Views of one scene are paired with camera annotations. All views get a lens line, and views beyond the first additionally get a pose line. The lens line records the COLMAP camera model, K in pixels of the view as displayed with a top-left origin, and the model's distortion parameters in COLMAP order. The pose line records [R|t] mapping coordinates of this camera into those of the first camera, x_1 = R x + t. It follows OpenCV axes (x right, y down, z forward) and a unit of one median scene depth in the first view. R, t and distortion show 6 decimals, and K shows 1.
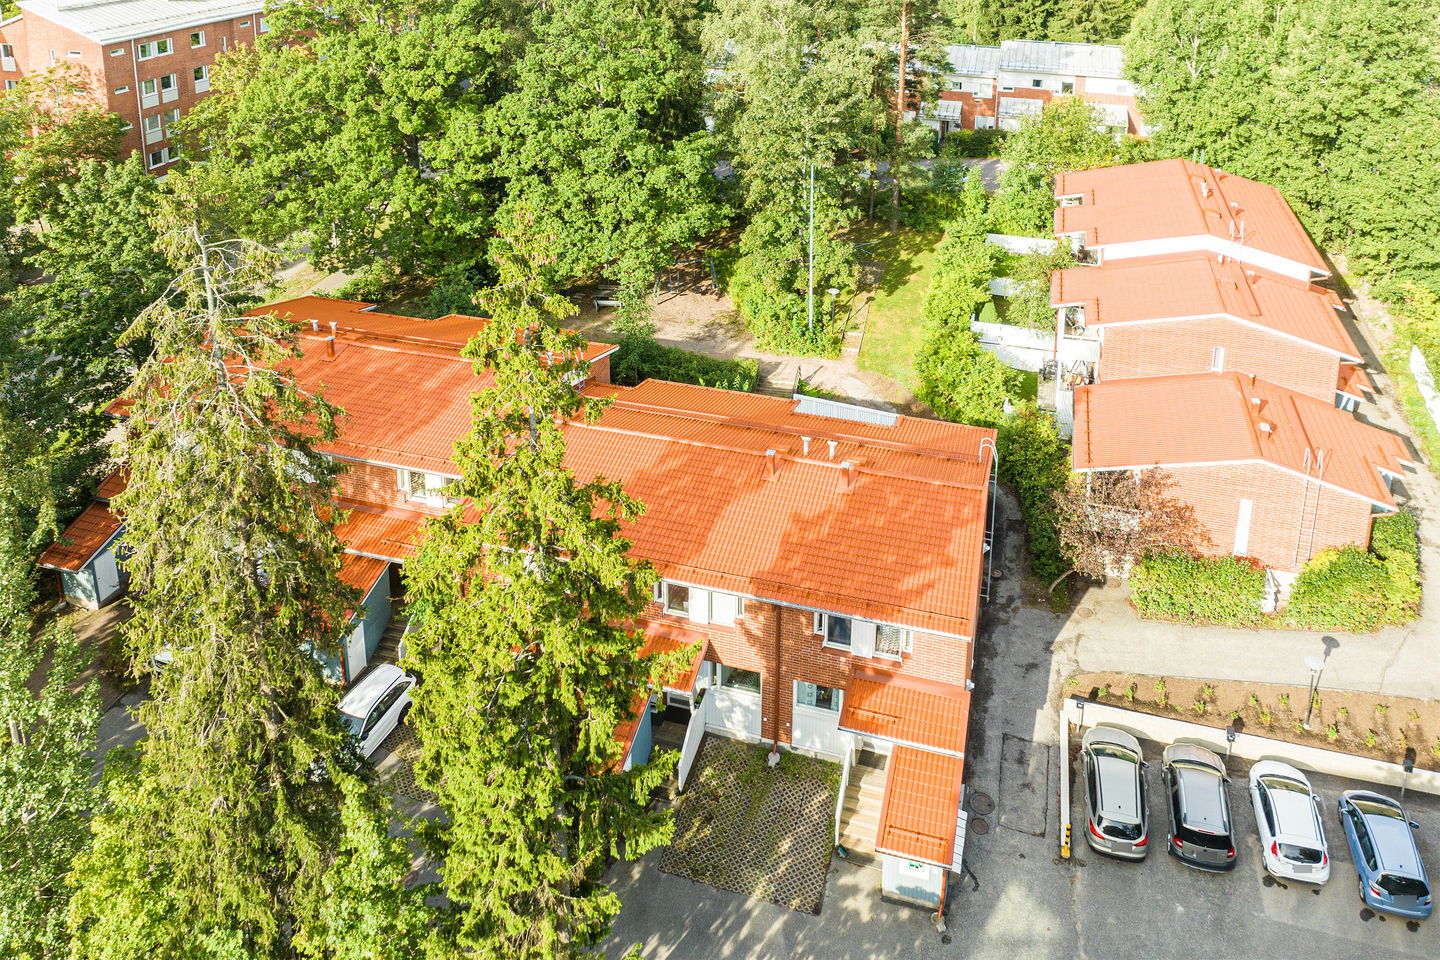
lens RADIAL K [[878.8, 0, 723.0], [0, 878.8, 499.9], [0, 0, 1]] dist [-0.022529, -0.002871]
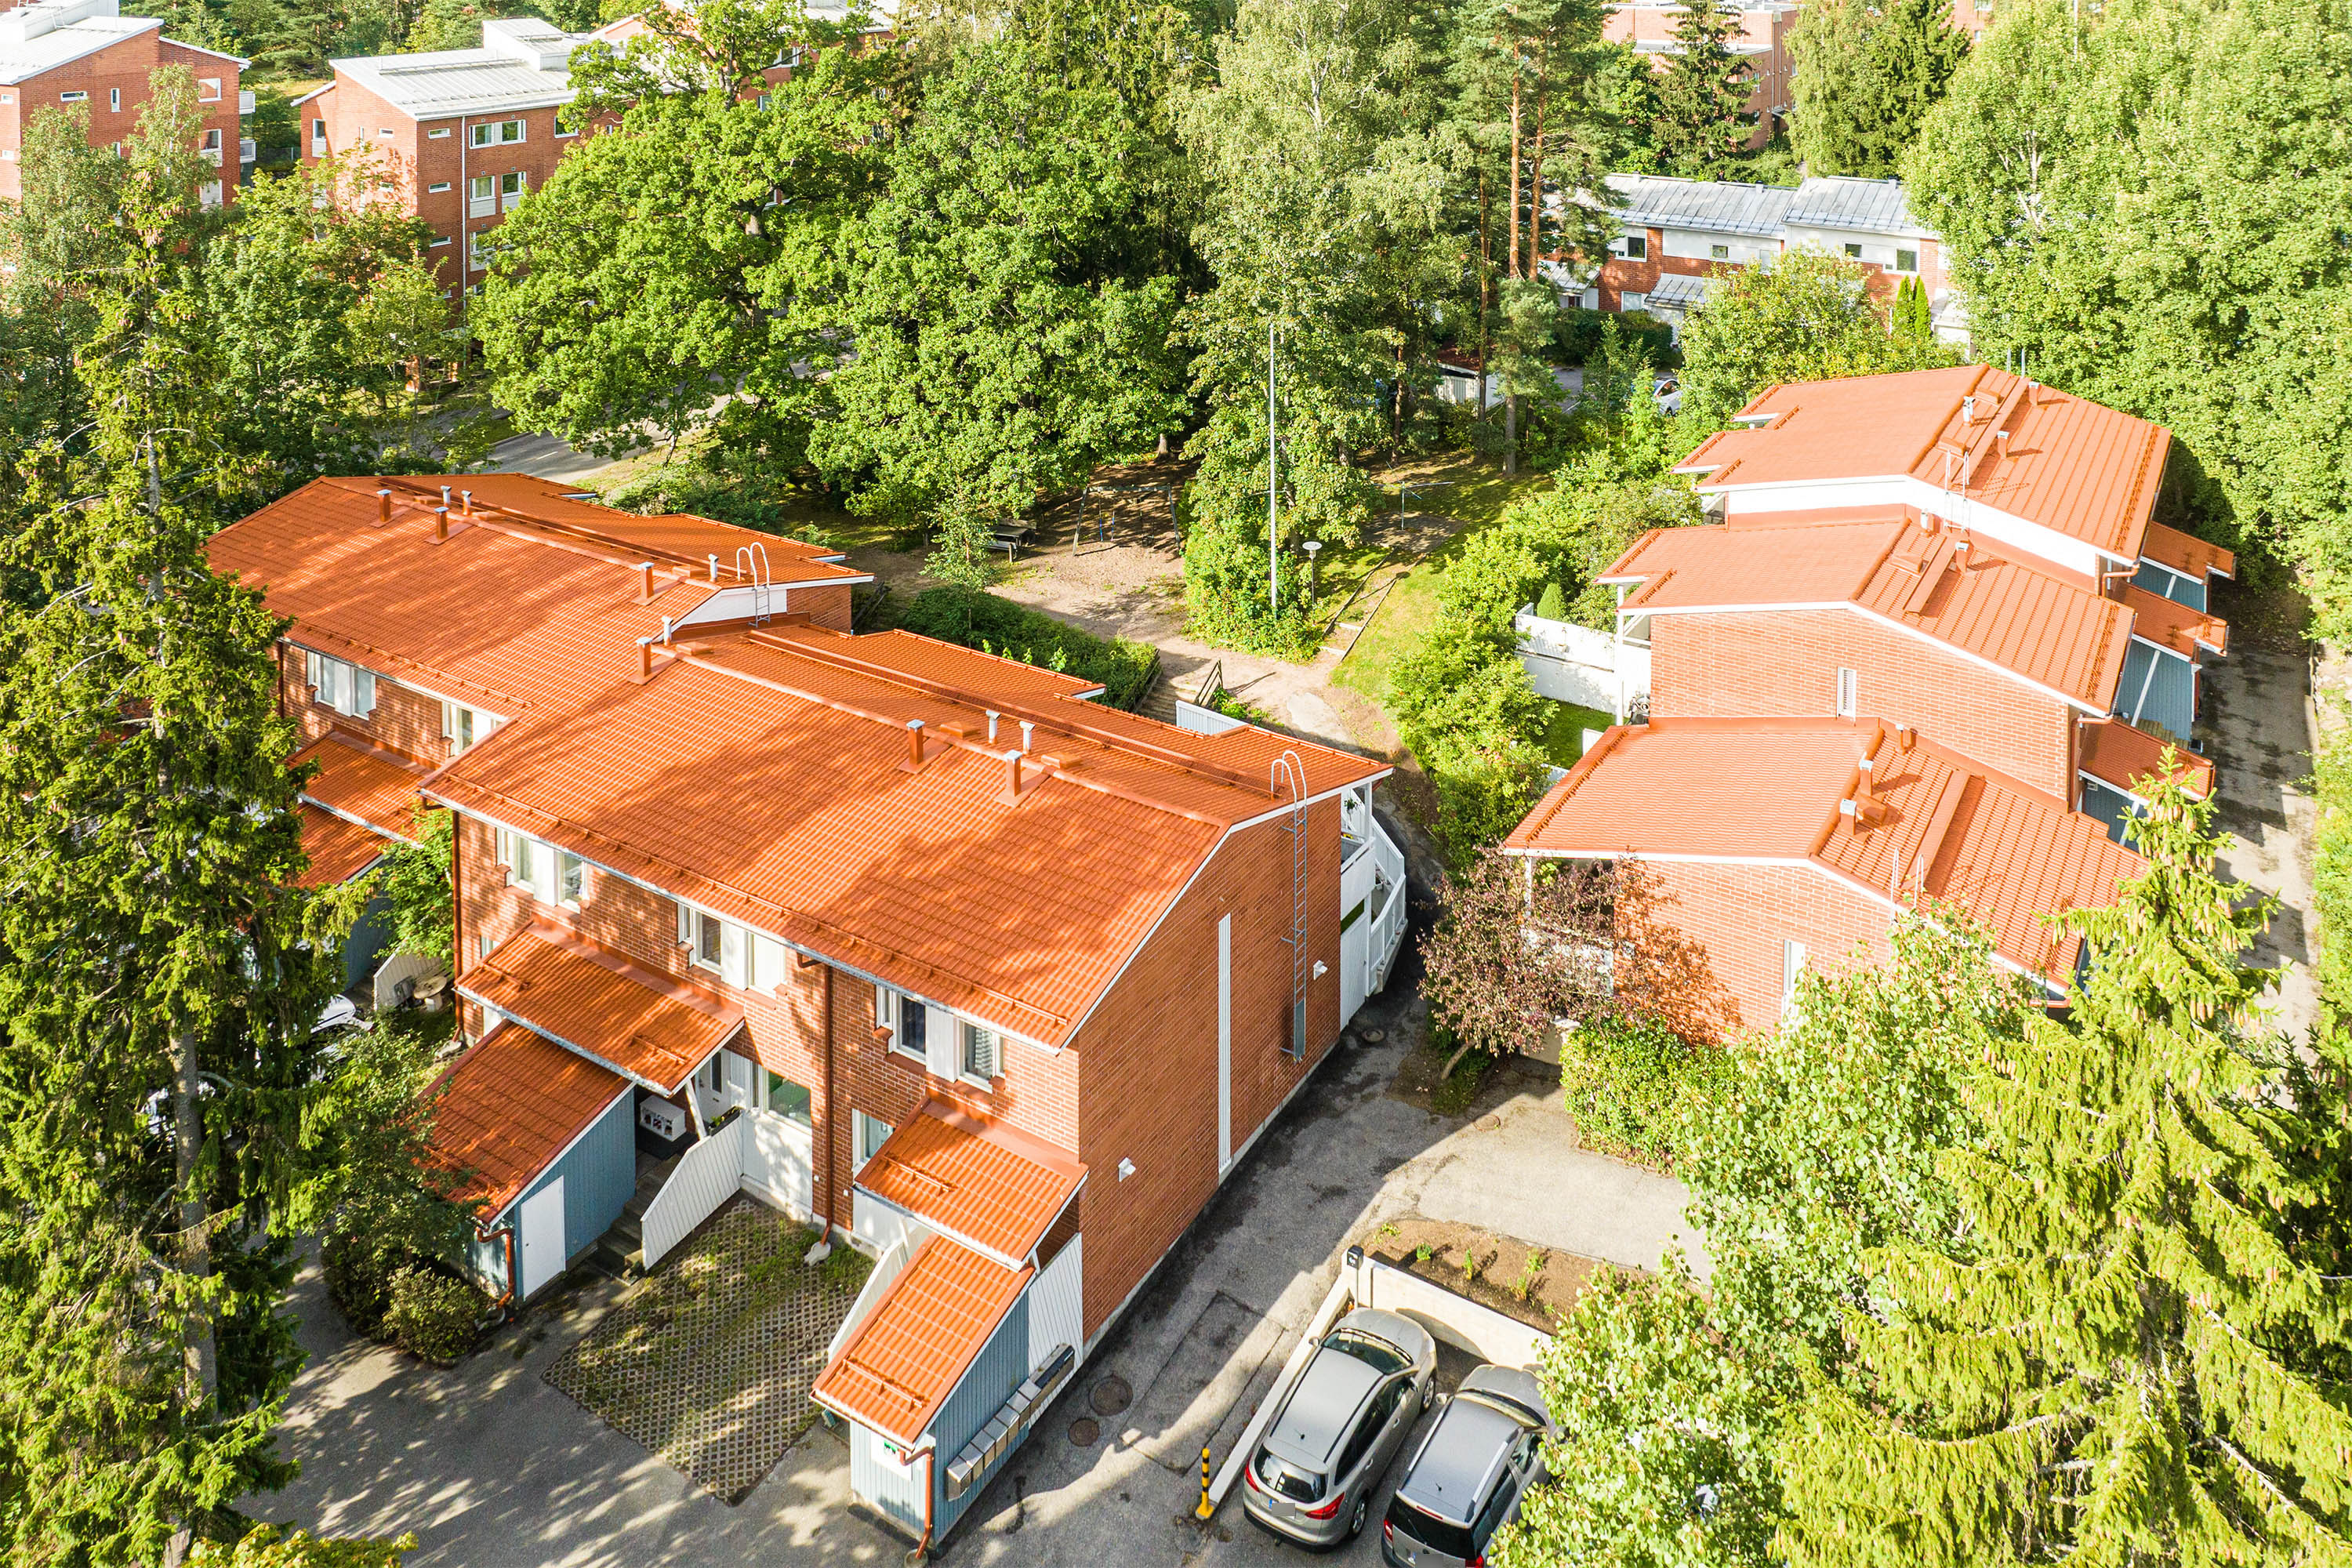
lens RADIAL K [[1593.7, 0, 1176.0], [0, 1593.7, 784.0], [0, 0, 1]] dist [-0.023276, -0.002636]
pose [[0.964068, 0.132277, -0.230383, 0.296027], [-0.163555, 0.978916, -0.122364, 0.053909], [0.209339, 0.155648, 0.965376, 0.006379]]
